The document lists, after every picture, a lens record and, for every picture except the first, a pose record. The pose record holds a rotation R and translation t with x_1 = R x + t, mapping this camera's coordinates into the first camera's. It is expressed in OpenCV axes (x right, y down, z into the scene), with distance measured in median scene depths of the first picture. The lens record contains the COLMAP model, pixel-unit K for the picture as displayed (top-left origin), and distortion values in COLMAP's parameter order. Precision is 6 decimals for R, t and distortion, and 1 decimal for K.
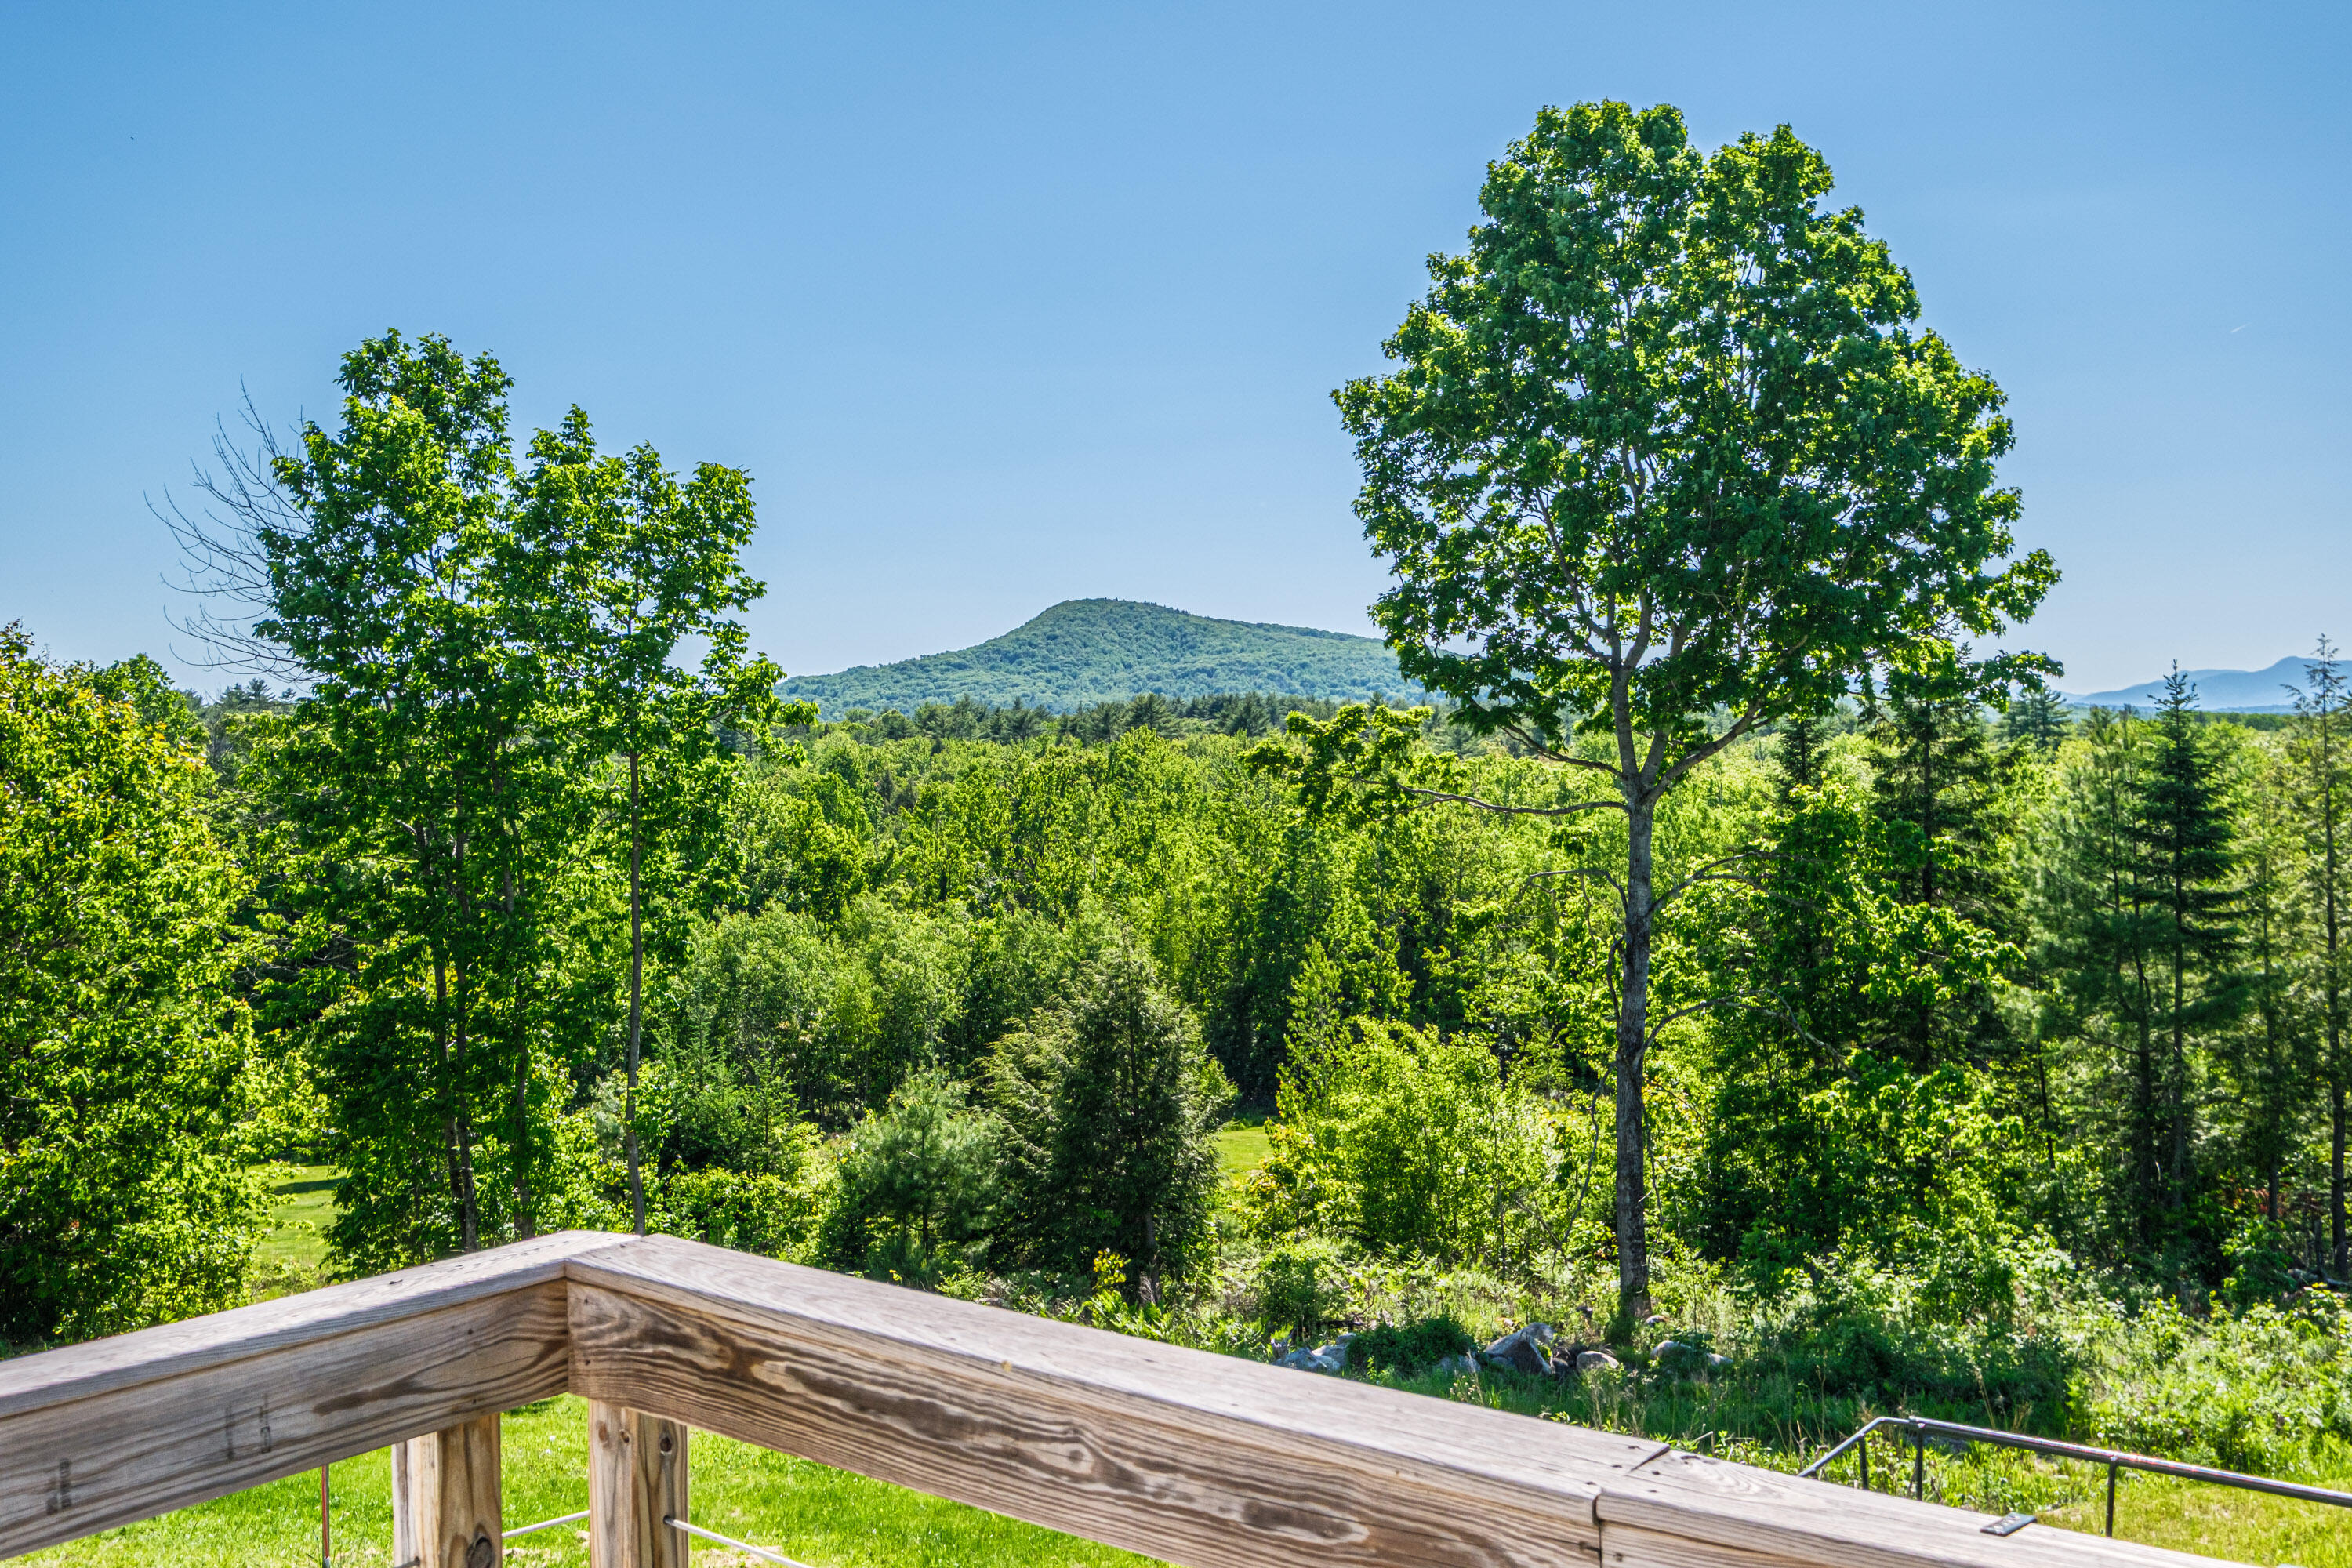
lens RADIAL K [[2487.5, 0, 1172.8], [0, 2487.5, 774.7], [0, 0, 1]] dist [0.021719, 0.000000]
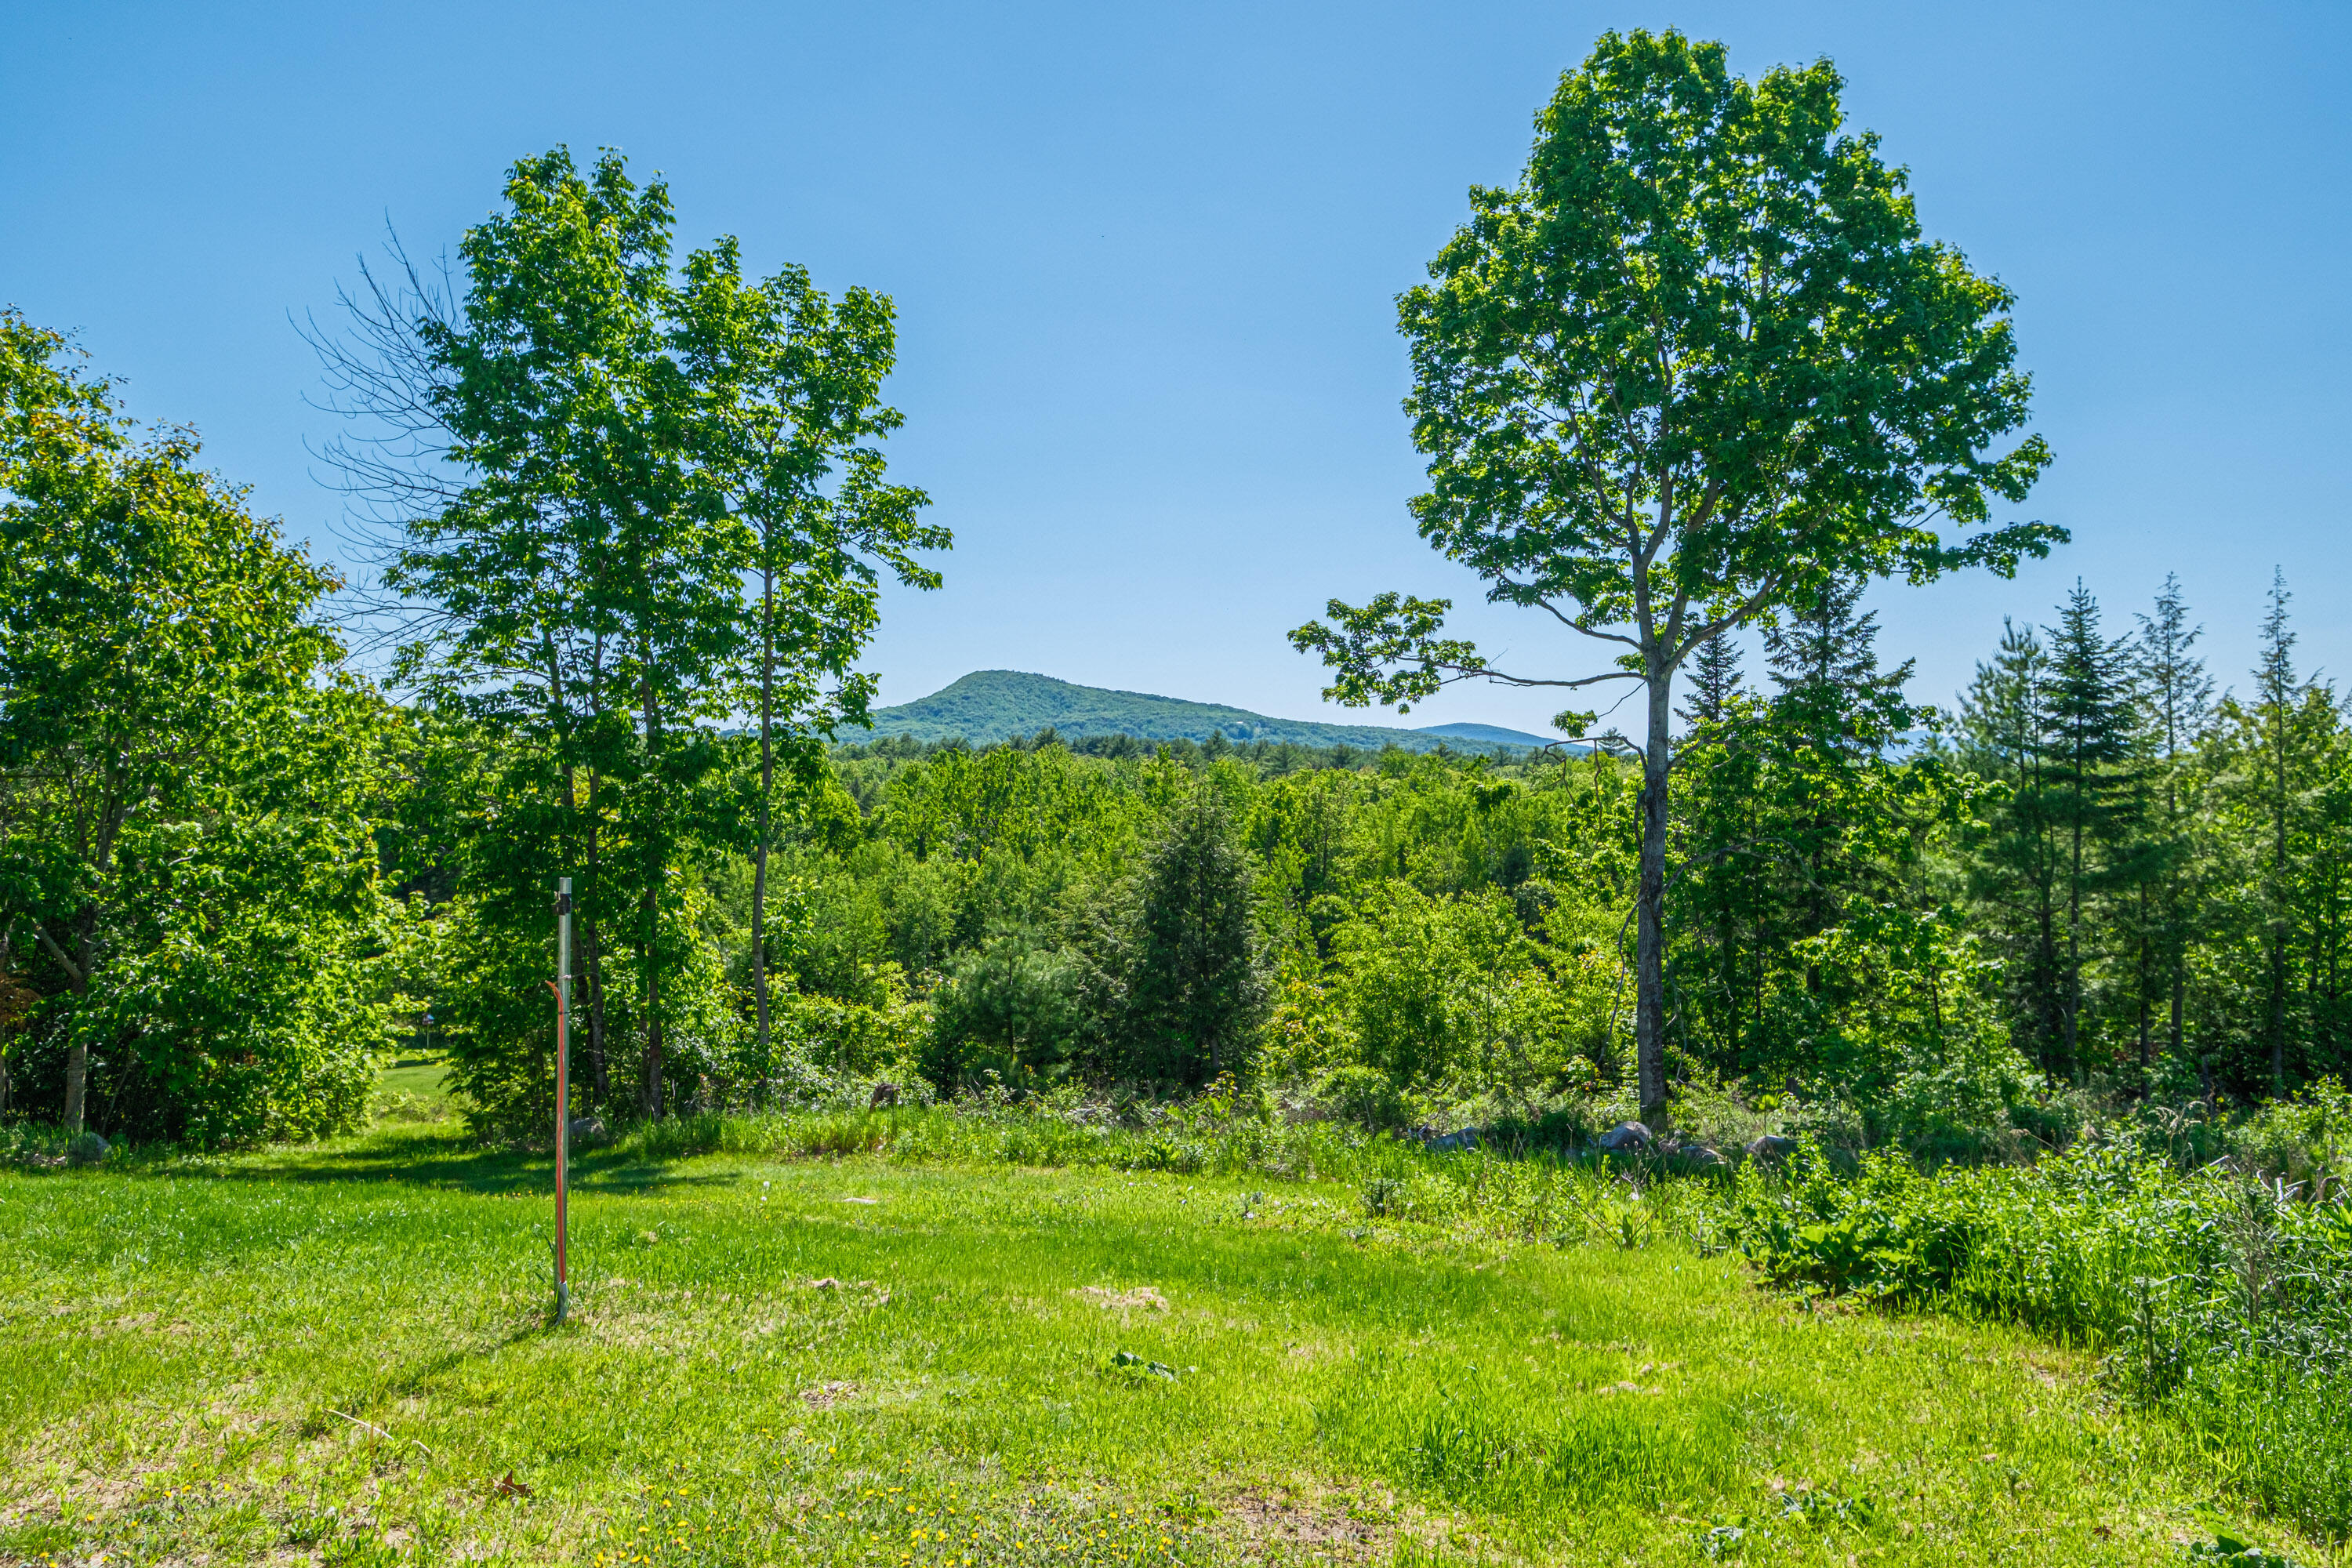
lens RADIAL K [[1812.0, 0, 1167.6], [0, 1812.0, 749.8], [0, 0, 1]] dist [0.000379, 0.007017]
pose [[0.997824, 0.014496, 0.064319, -0.081538], [-0.012596, 0.999475, -0.029838, 0.070690], [-0.064717, 0.028963, 0.997483, 0.196473]]
